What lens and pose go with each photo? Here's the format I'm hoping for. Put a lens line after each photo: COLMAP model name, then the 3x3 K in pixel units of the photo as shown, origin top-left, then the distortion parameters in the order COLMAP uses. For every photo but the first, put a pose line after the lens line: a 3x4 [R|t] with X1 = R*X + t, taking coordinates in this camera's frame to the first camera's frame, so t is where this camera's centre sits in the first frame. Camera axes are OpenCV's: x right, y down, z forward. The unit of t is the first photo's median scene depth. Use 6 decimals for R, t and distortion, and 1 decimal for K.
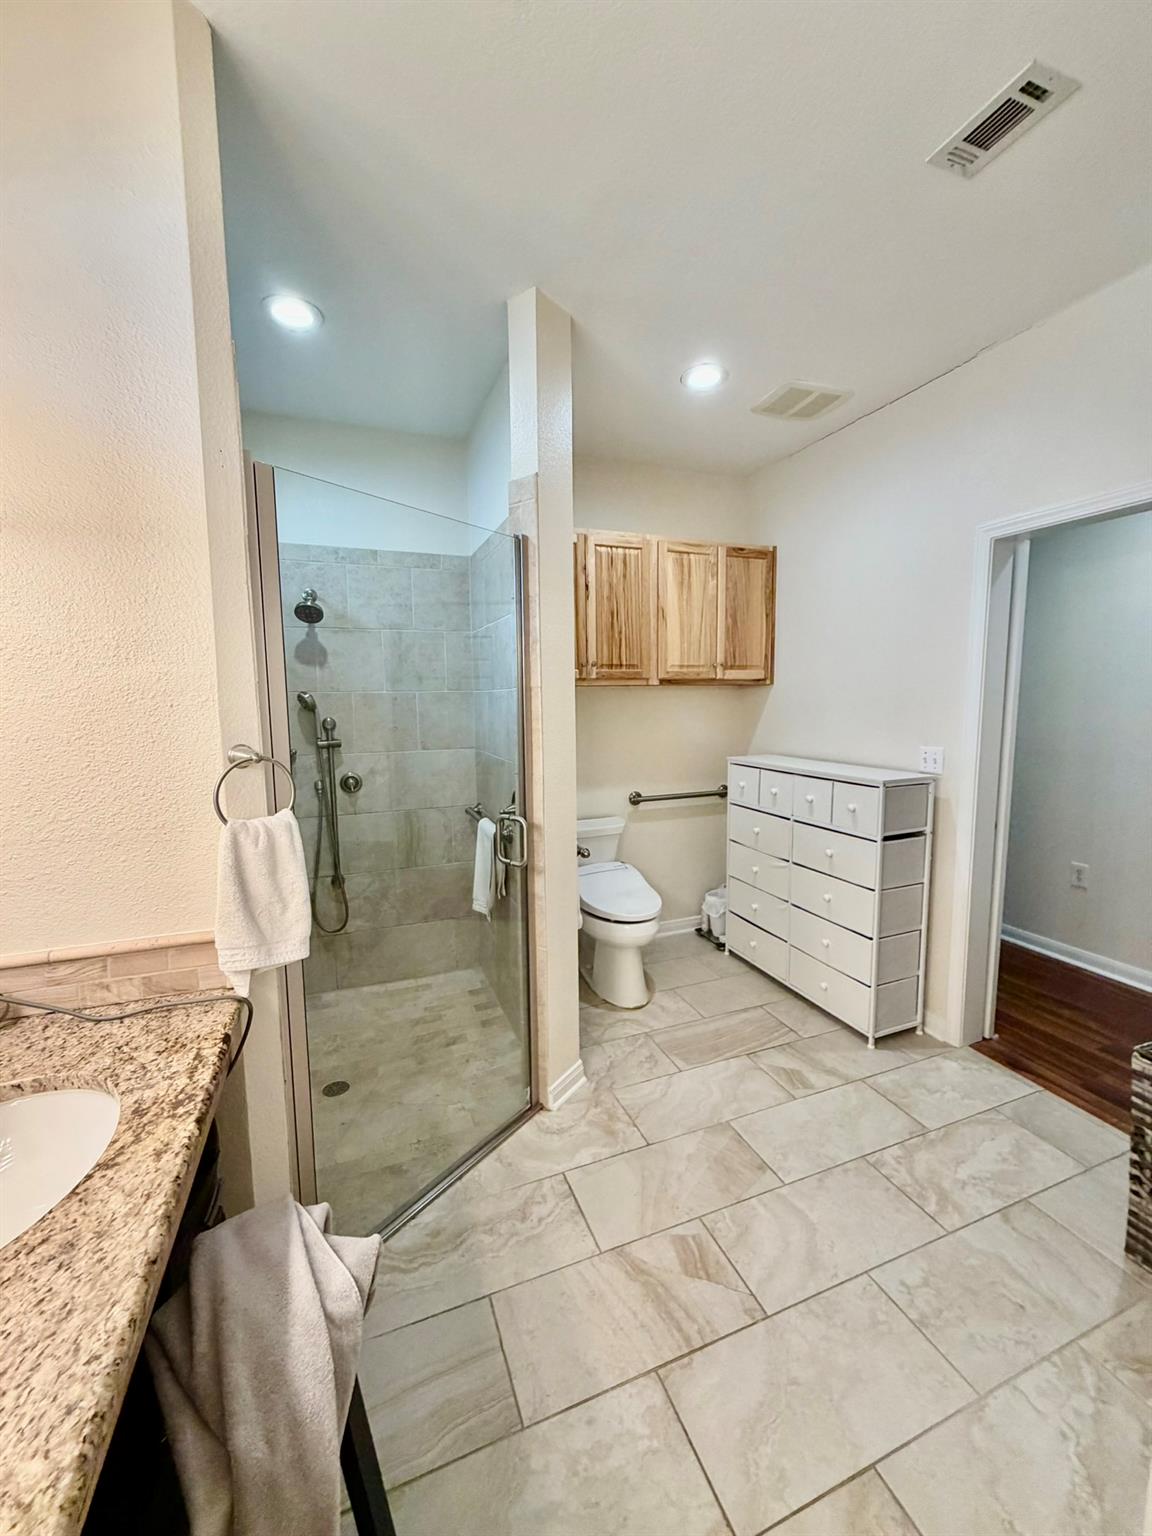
lens RADIAL K [[613.0, 0, 583.9], [0, 613.0, 764.6], [0, 0, 1]] dist [-0.002019, 0.001299]
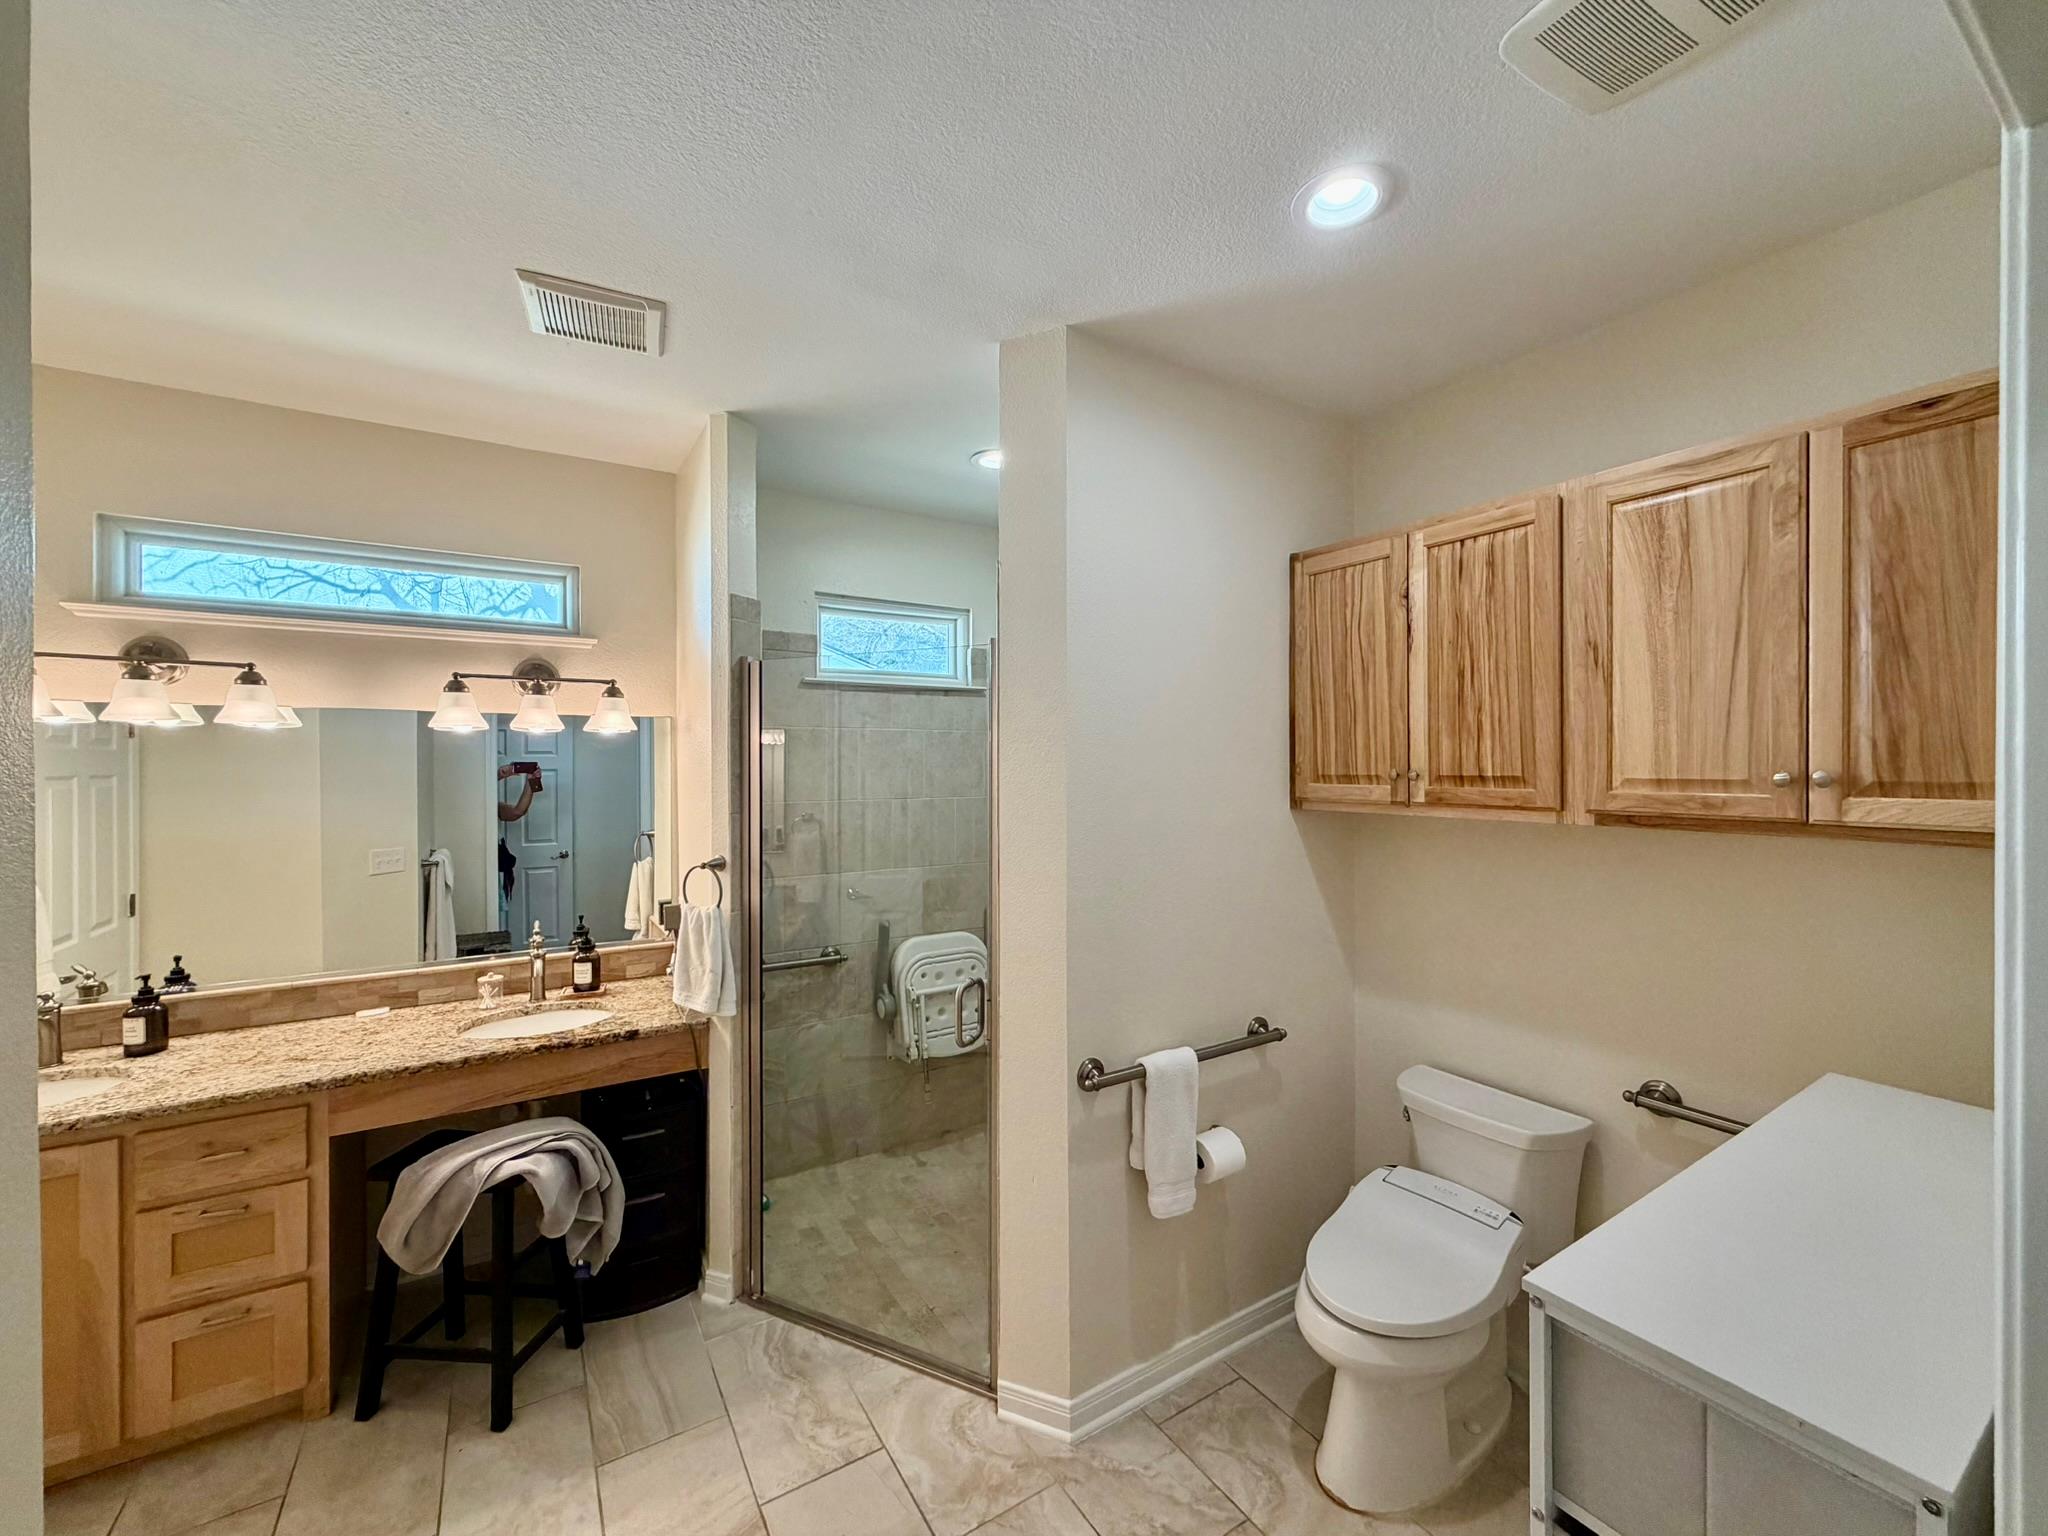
lens RADIAL K [[817.3, 0, 1015.6], [0, 817.3, 766.0], [0, 0, 1]] dist [-0.002019, 0.001299]
pose [[0.173122, 0.017114, -0.984752, 0.643791], [-0.109364, 0.994000, -0.001952, -0.137632], [0.978810, 0.108034, 0.173955, 0.567263]]
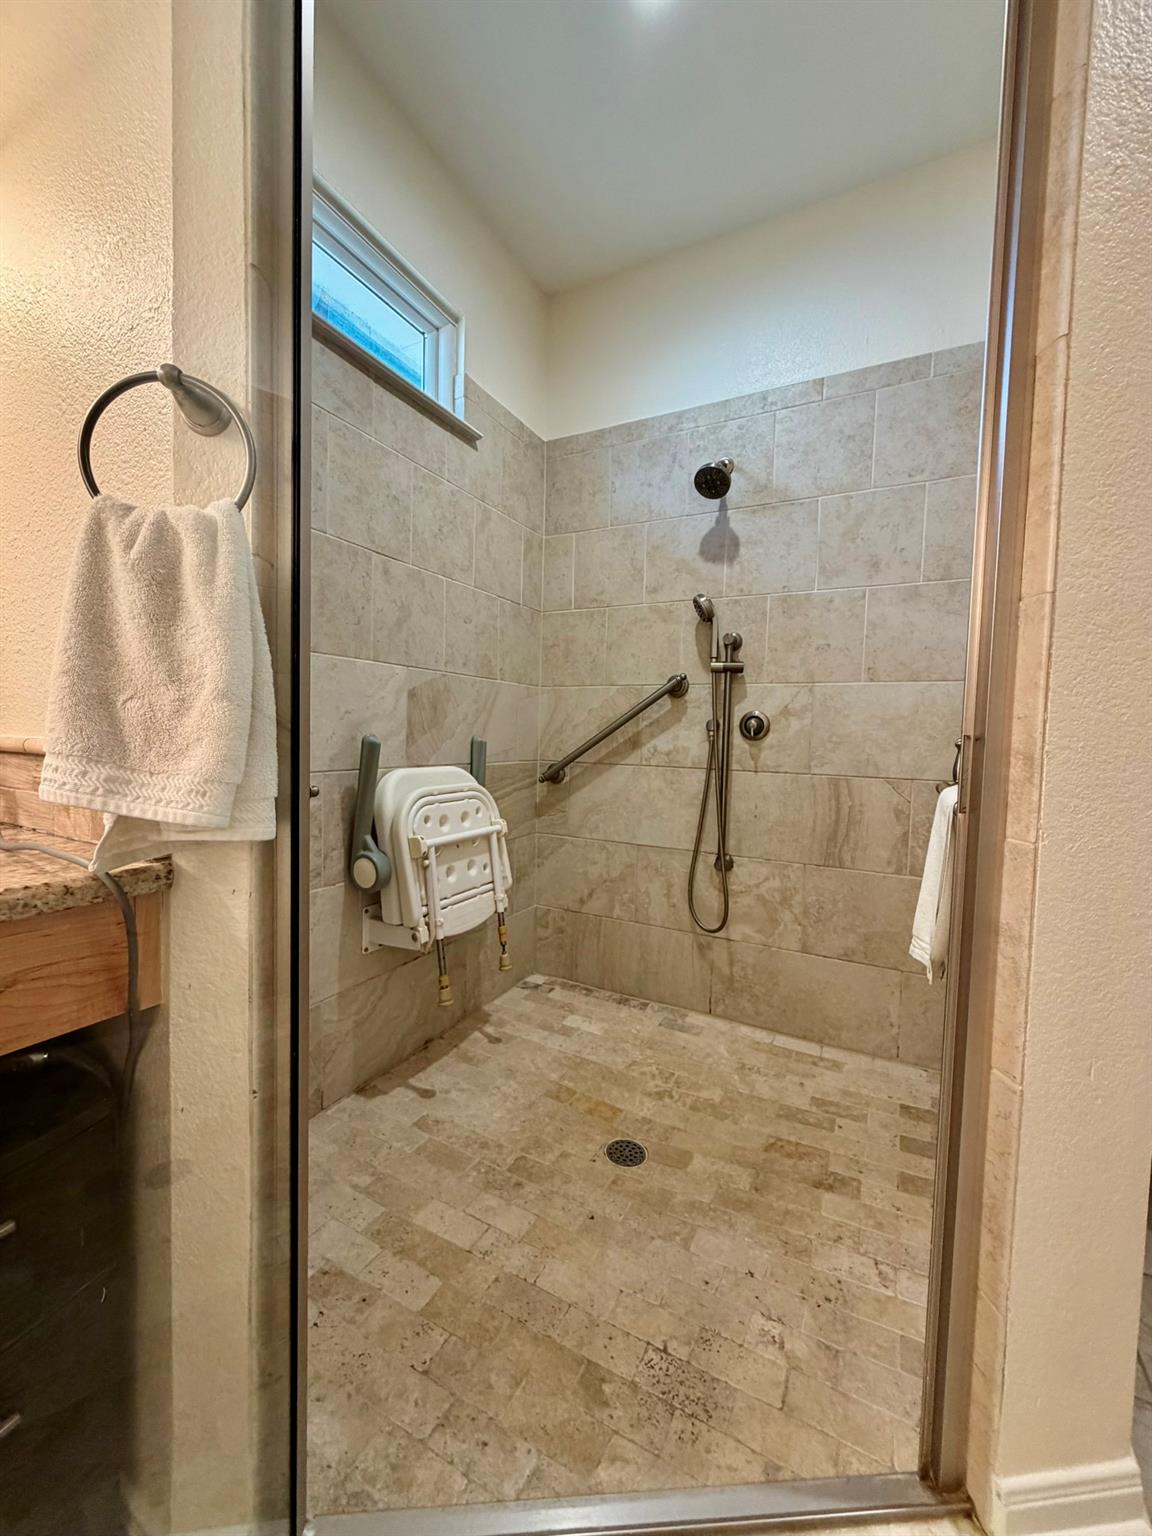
lens RADIAL K [[613.0, 0, 576.3], [0, 613.0, 766.2], [0, 0, 1]] dist [-0.002019, 0.001299]
pose [[0.651336, 0.068631, -0.755679, 0.019429], [-0.116533, 0.993134, -0.010246, 0.106570], [0.749788, 0.094735, 0.654862, 0.394983]]
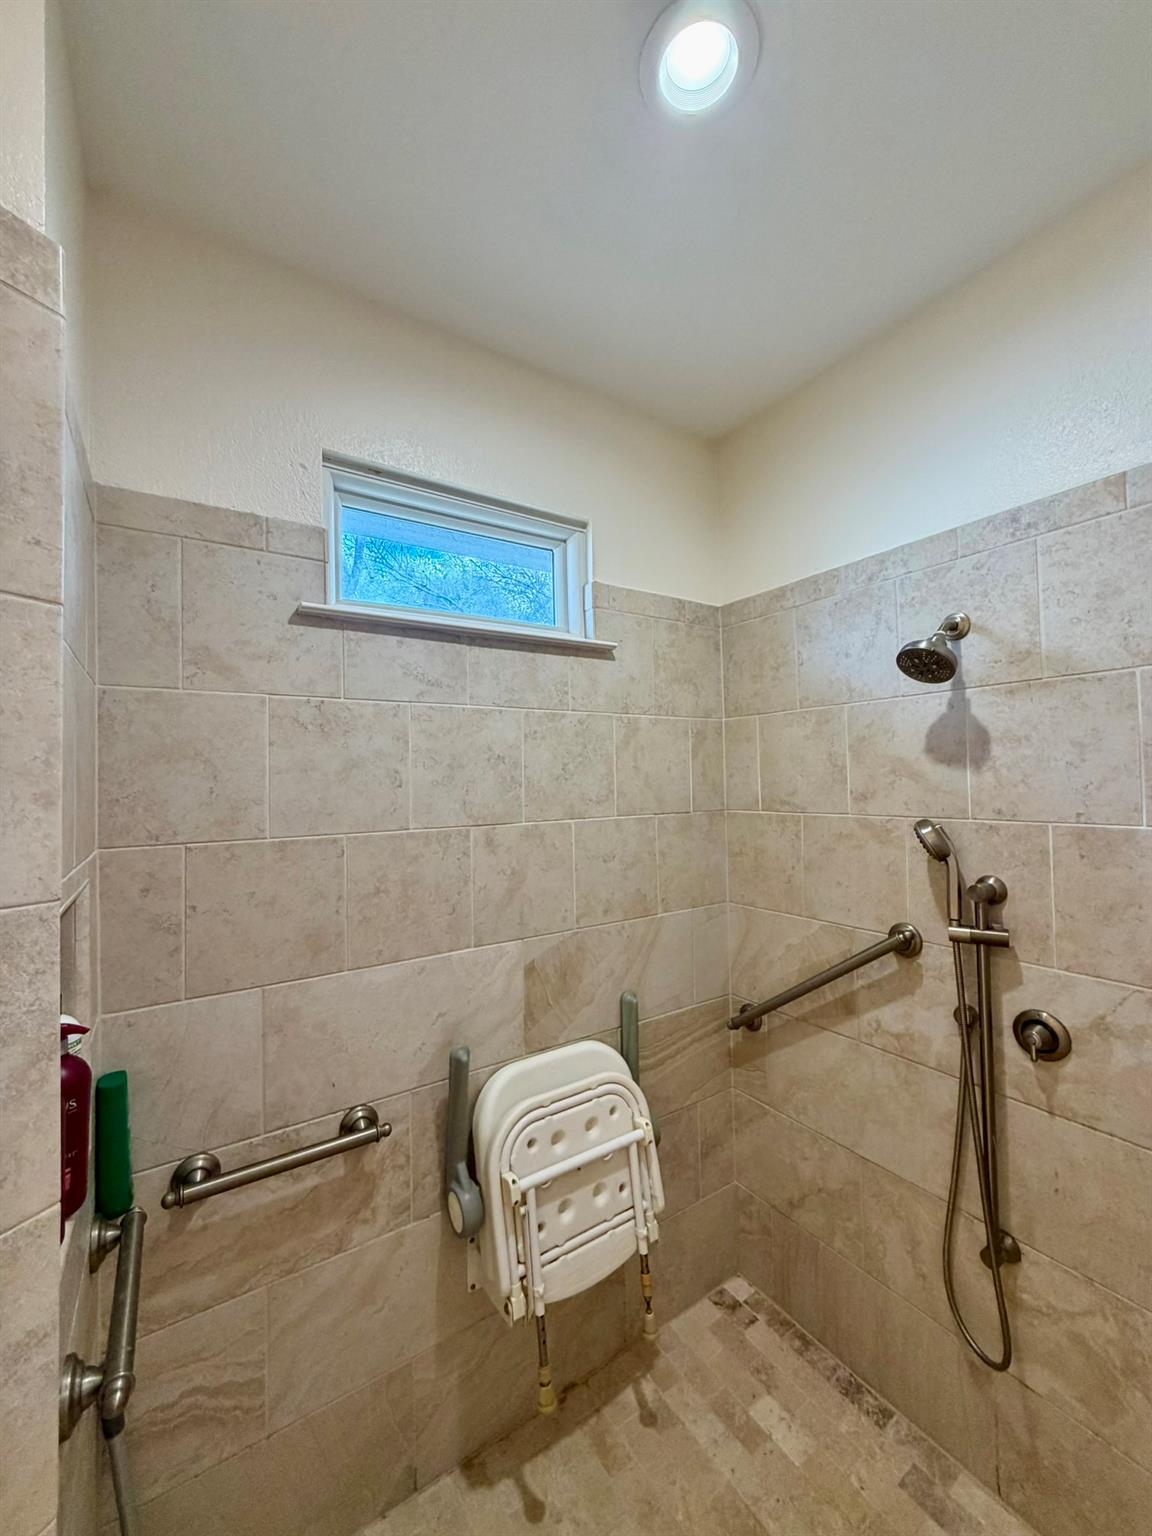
lens RADIAL K [[613.0, 0, 576.7], [0, 613.0, 763.2], [0, 0, 1]] dist [-0.002019, 0.001299]
pose [[0.201875, -0.017031, -0.979263, -0.024774], [-0.088875, 0.995405, -0.035633, -0.115222], [0.975370, 0.094226, 0.199434, 0.583673]]
